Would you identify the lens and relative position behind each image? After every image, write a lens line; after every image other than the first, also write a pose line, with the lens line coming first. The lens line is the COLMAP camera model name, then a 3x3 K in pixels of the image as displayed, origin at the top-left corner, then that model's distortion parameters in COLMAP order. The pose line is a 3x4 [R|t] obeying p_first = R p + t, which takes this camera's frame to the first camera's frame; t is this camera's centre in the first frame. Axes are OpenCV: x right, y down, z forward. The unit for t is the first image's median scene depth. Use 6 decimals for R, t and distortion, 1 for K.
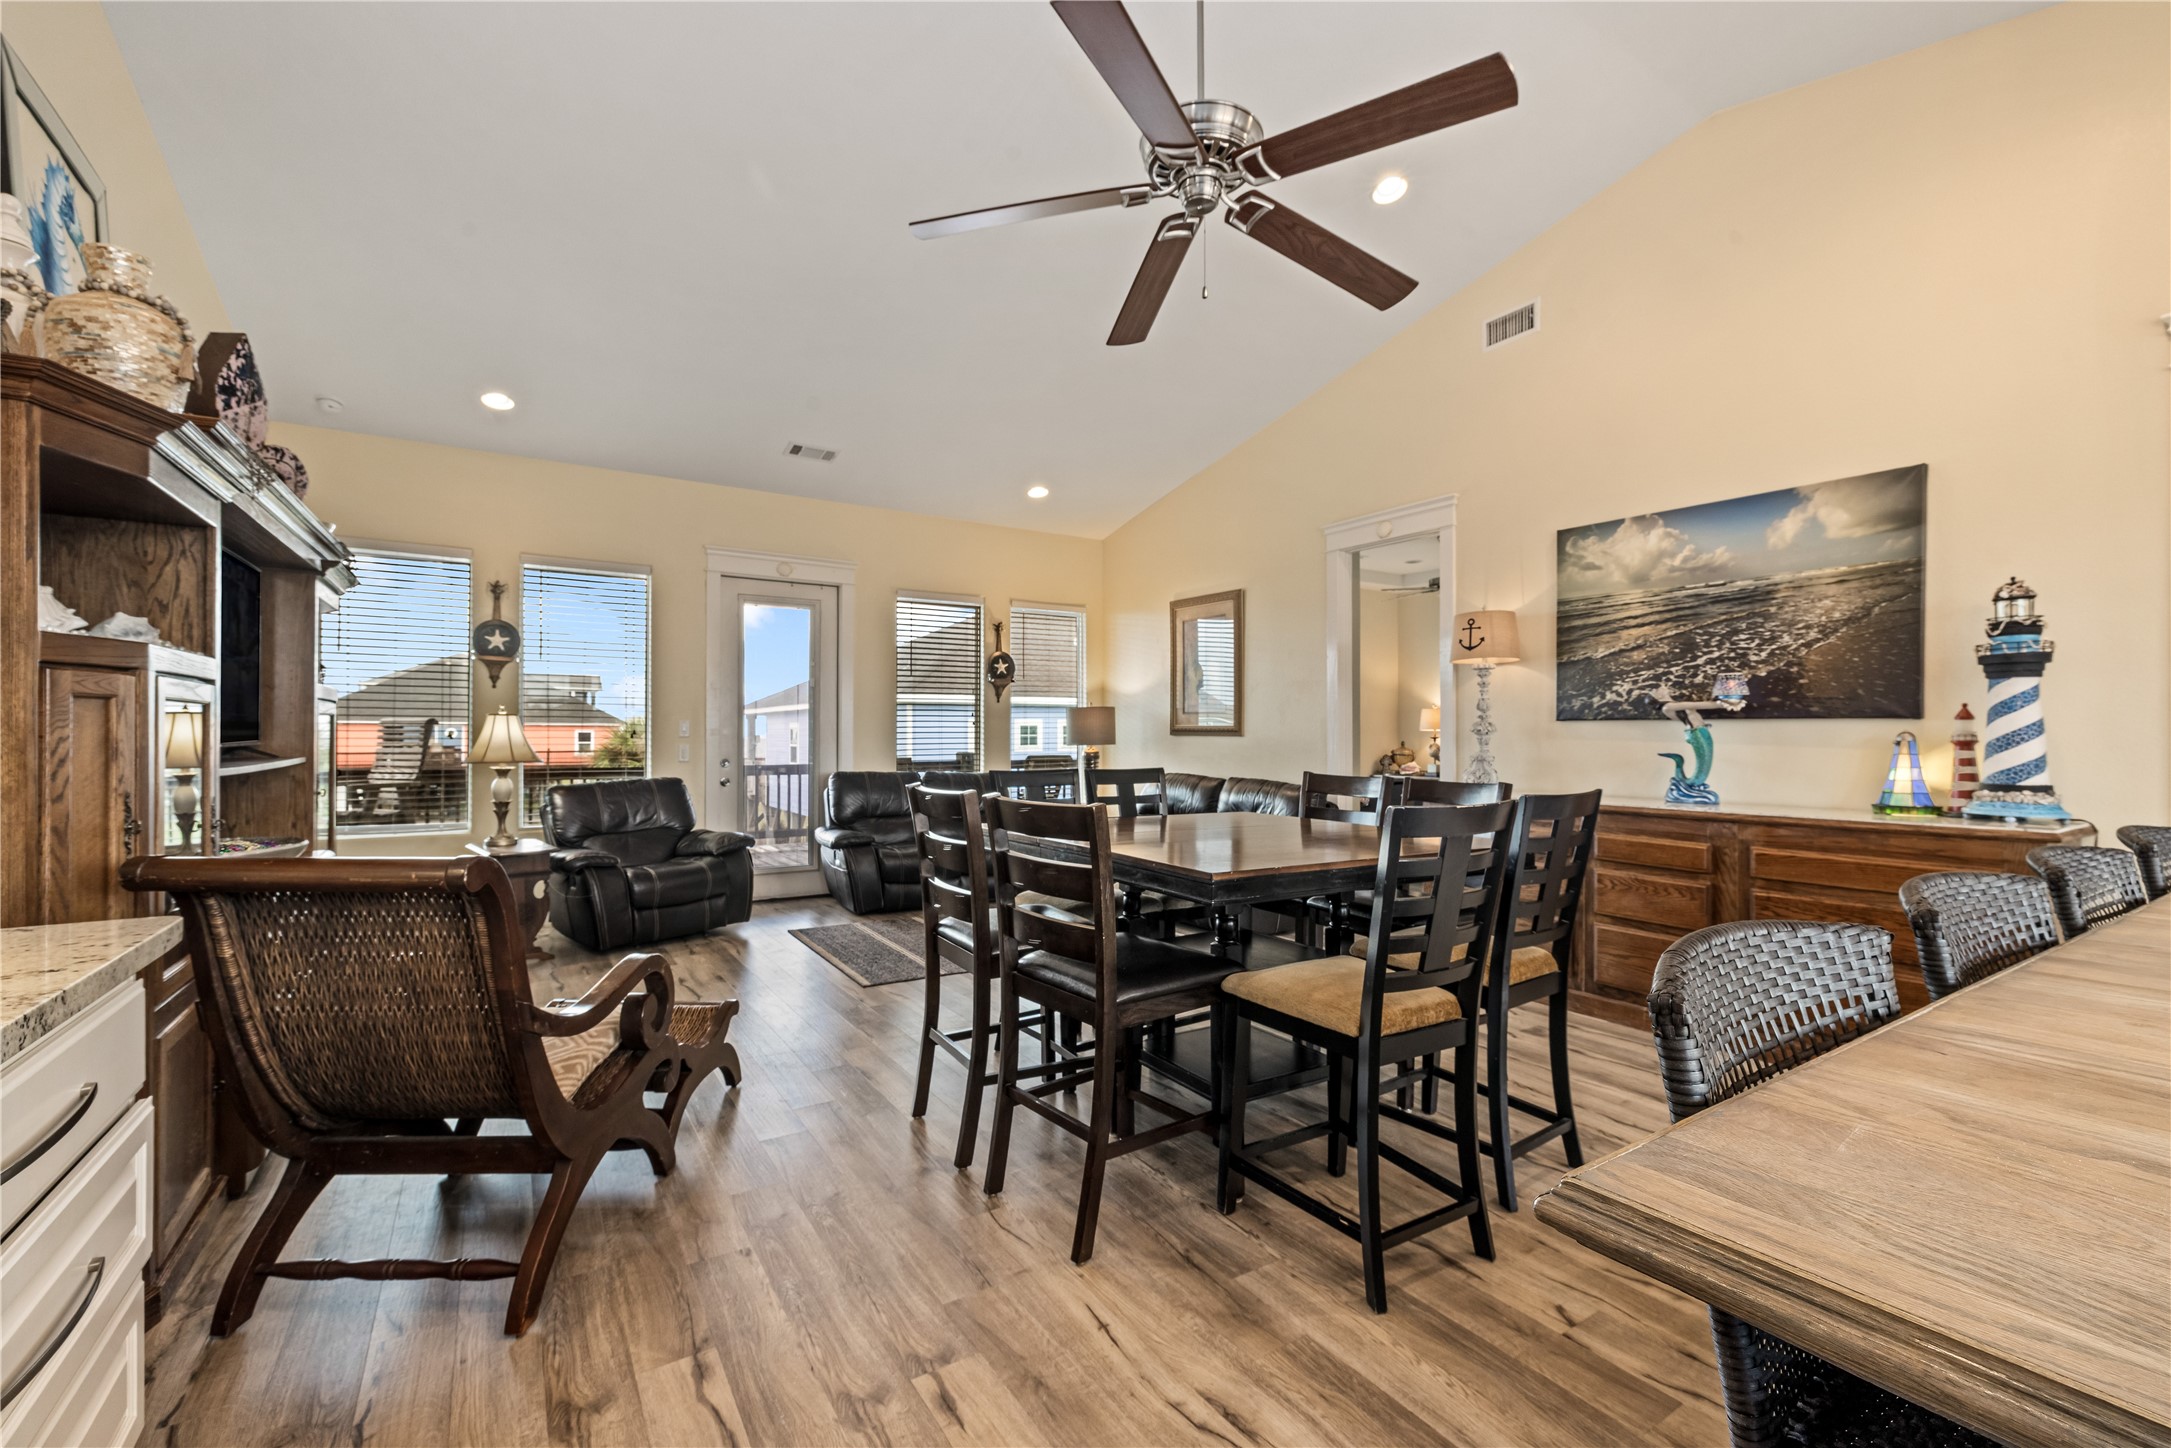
lens RADIAL K [[917.8, 0, 1083.0], [0, 917.8, 733.0], [0, 0, 1]] dist [-0.002403, 0.002224]
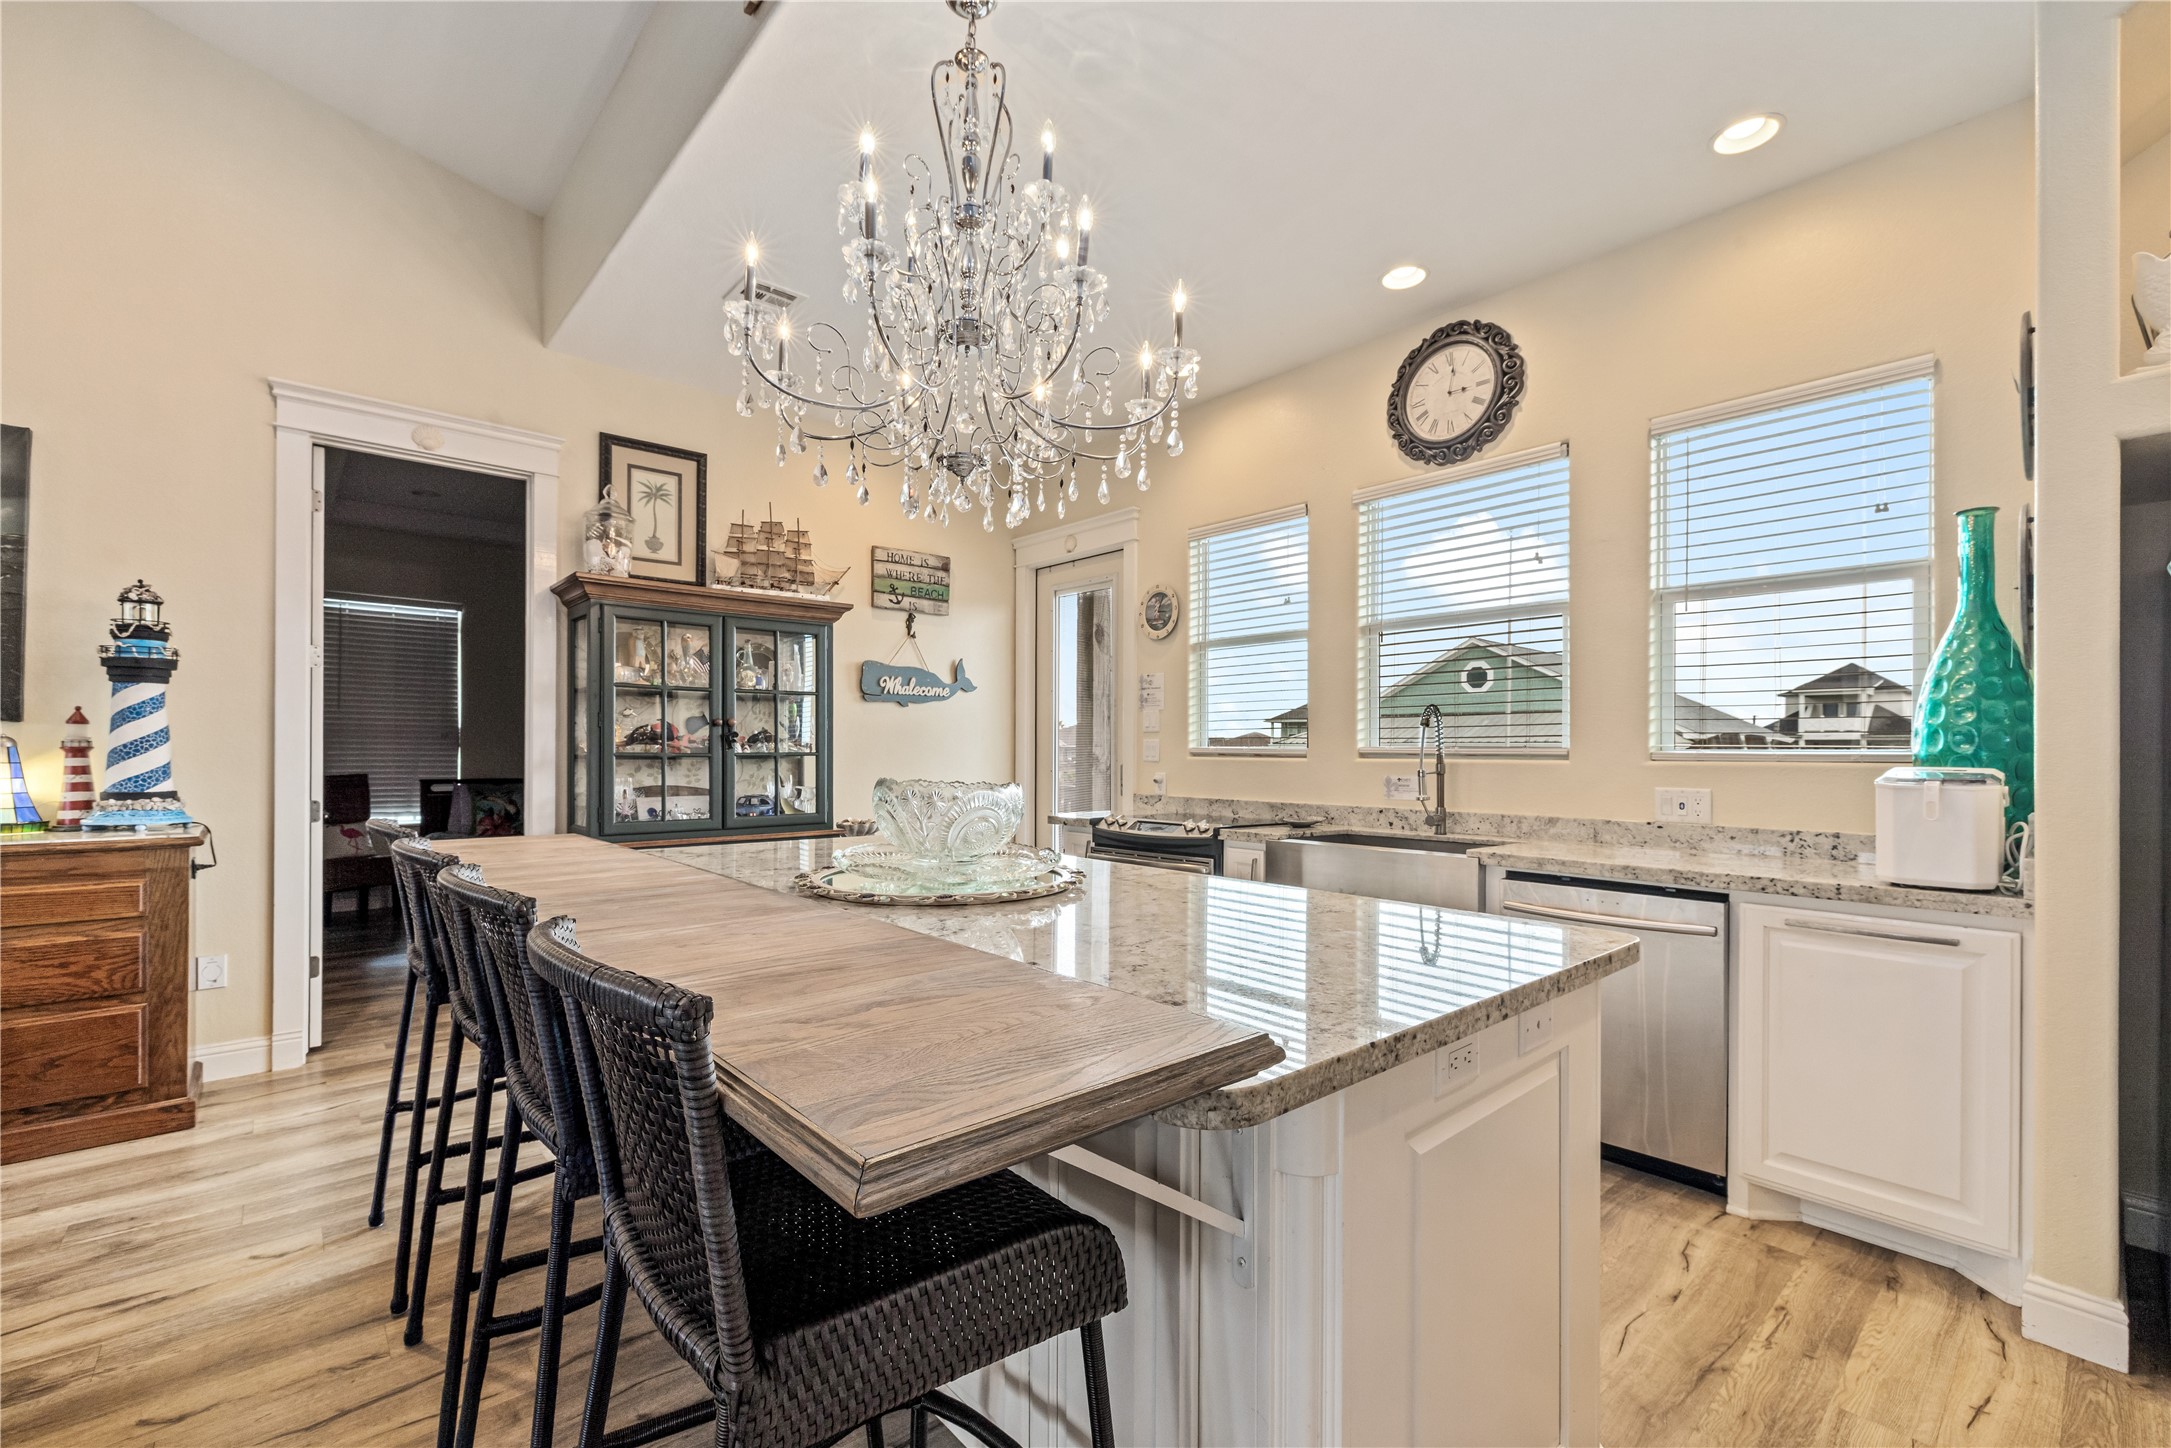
lens RADIAL K [[917.8, 0, 1072.6], [0, 917.8, 742.3], [0, 0, 1]] dist [-0.002403, 0.002224]
pose [[-0.149654, 0.004857, 0.988727, -0.078635], [-0.010379, 0.999925, -0.006483, -0.000563], [-0.988684, -0.011232, -0.149592, 0.125732]]
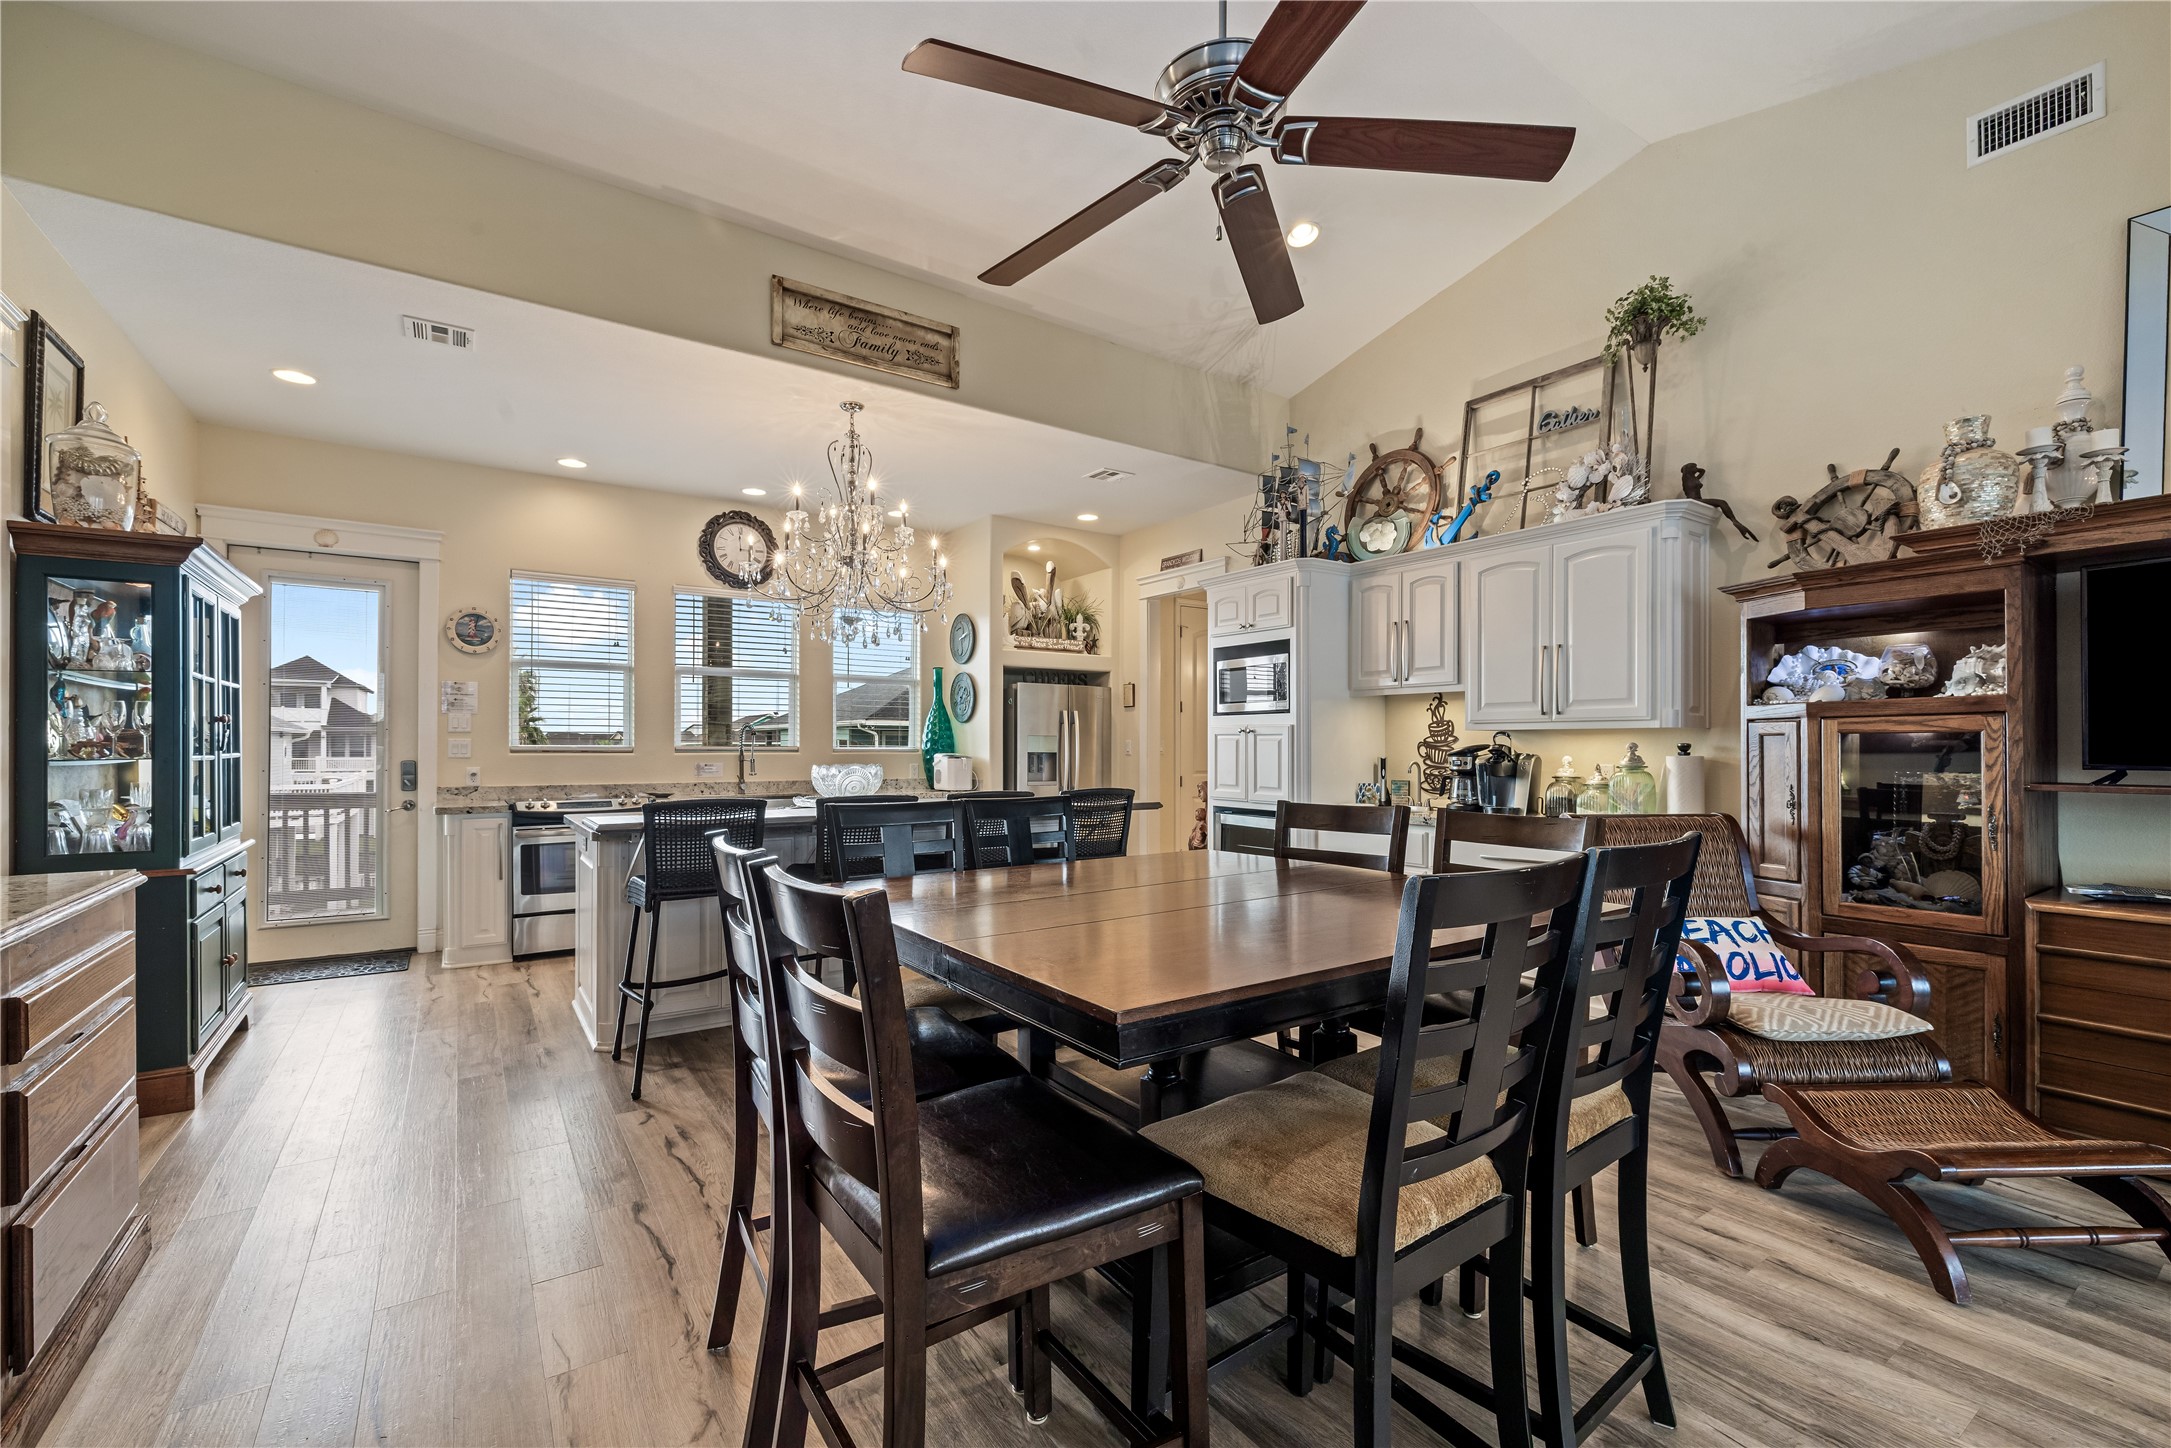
lens RADIAL K [[917.8, 0, 1078.0], [0, 917.8, 749.5], [0, 0, 1]] dist [-0.002403, 0.002224]
pose [[-0.999852, -0.005788, -0.016186, 0.178769], [-0.005752, 0.999981, -0.002271, 0.001665], [0.016199, -0.002178, -0.999866, 1.257274]]
